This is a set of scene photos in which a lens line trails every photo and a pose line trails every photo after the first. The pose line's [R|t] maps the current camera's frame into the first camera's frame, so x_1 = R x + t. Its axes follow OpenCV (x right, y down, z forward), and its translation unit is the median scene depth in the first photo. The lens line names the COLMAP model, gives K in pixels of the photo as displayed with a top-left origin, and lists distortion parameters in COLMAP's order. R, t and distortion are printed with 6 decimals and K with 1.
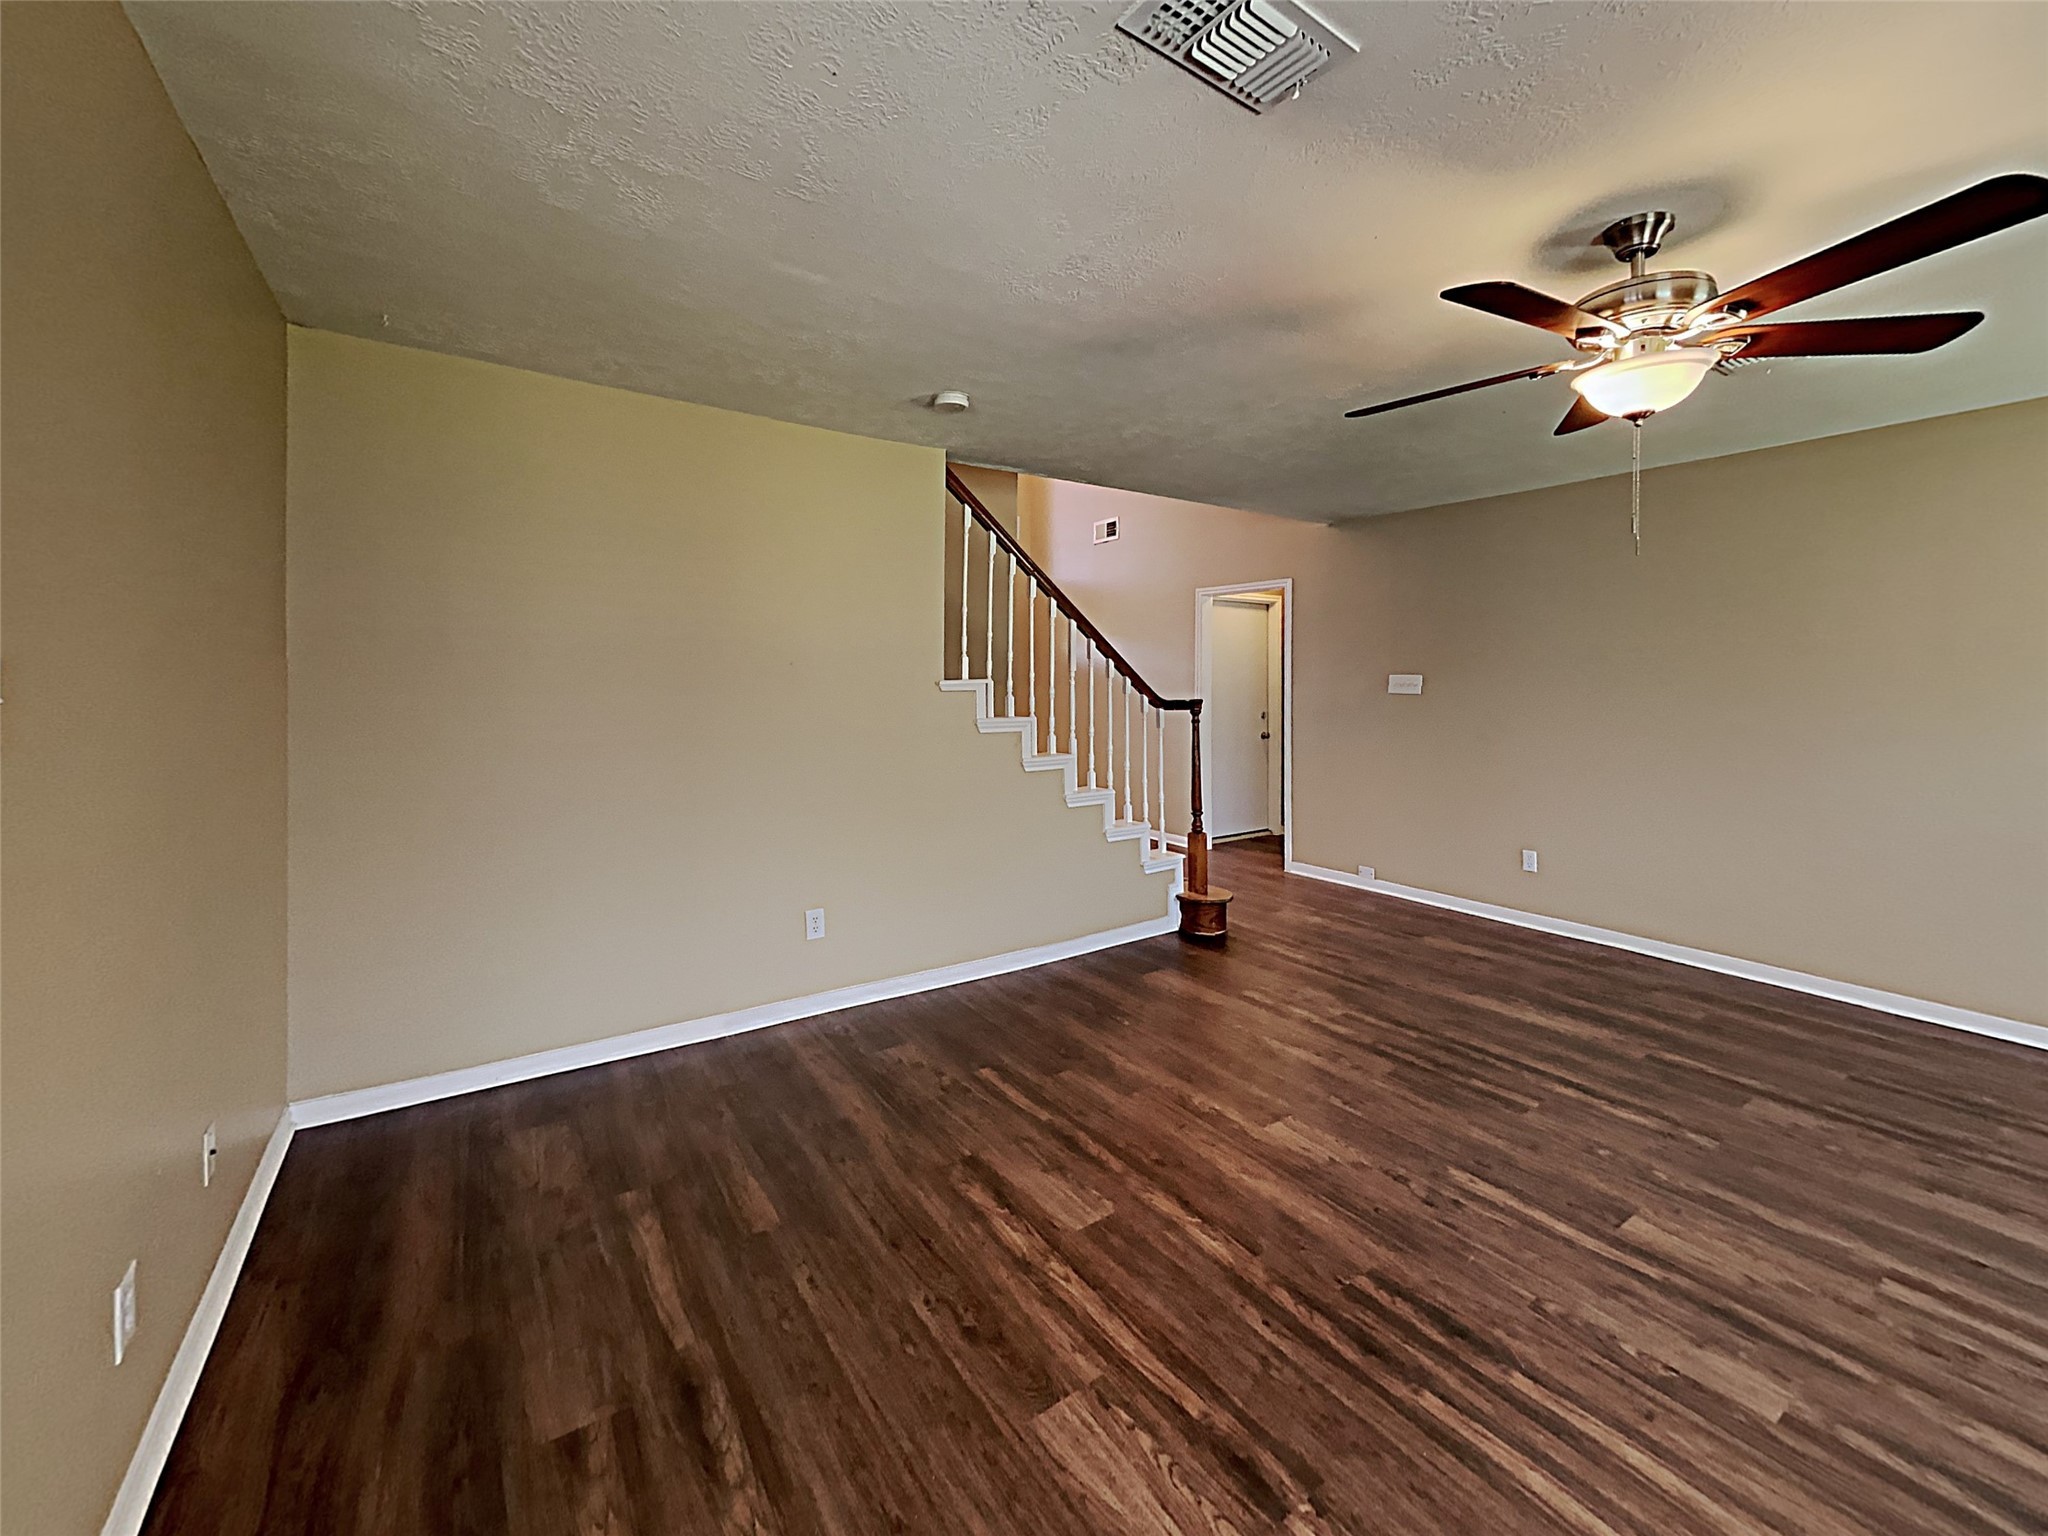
lens RADIAL K [[822.9, 0, 1024.0], [0, 822.9, 768.0], [0, 0, 1]] dist [0.000245, 0.000080]
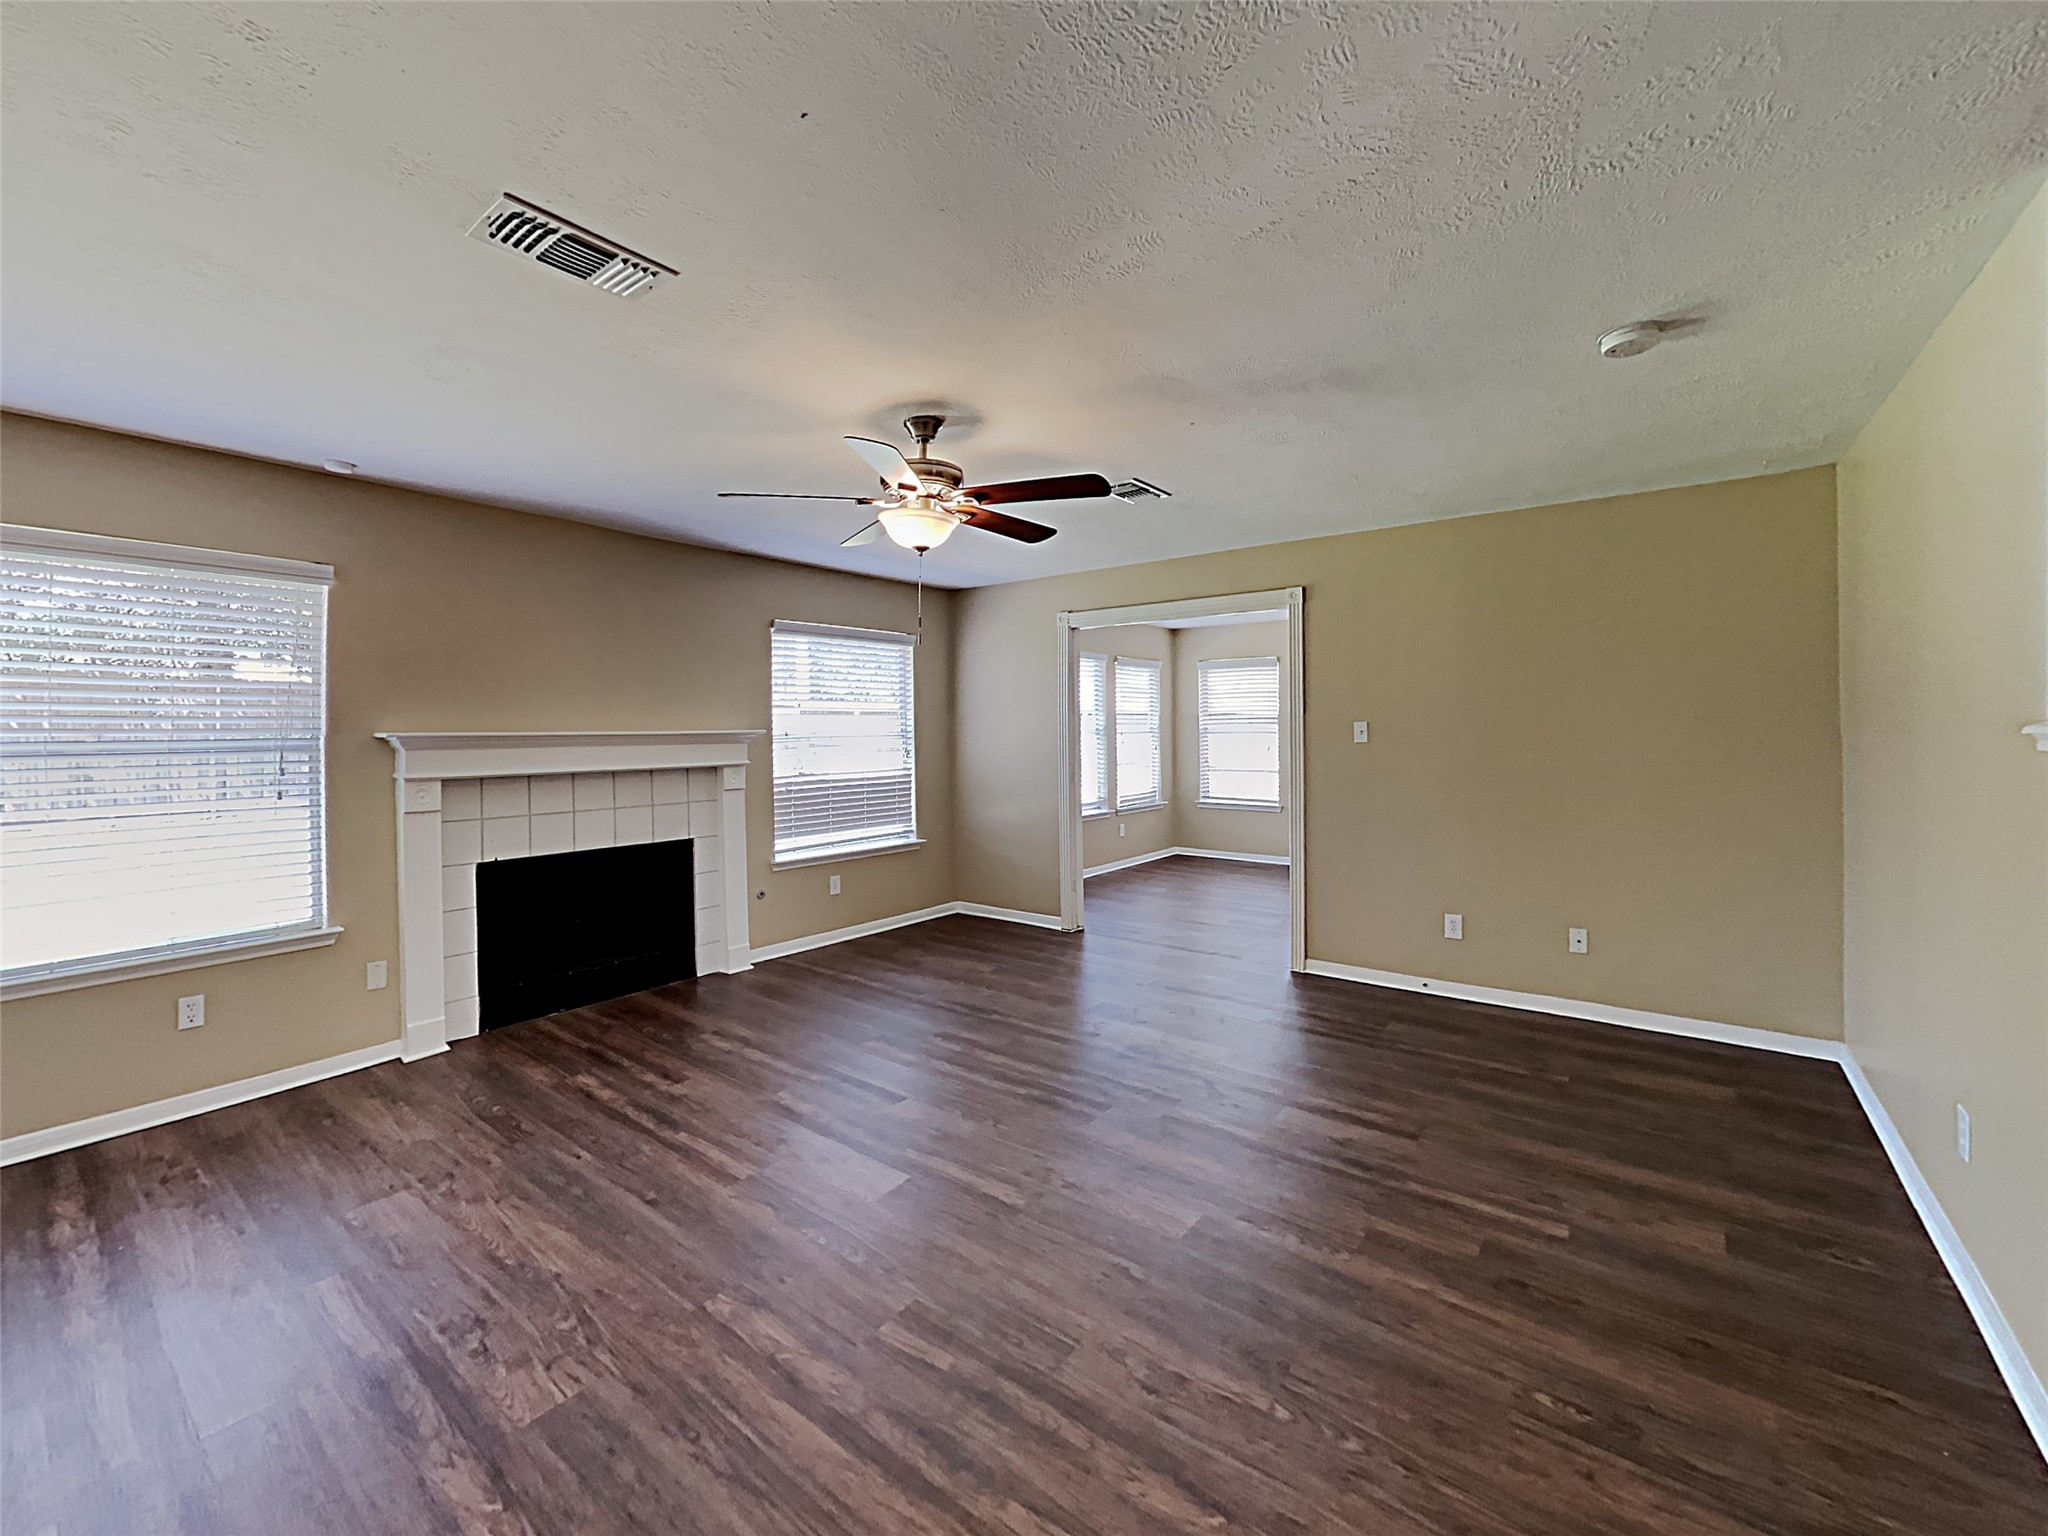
lens RADIAL K [[822.9, 0, 1024.0], [0, 822.9, 768.0], [0, 0, 1]] dist [0.000245, 0.000080]
pose [[-0.948404, 0.035411, -0.315081, 0.709173], [-0.013712, 0.988233, 0.152338, -0.182747], [0.316768, 0.148799, -0.936759, 1.623495]]
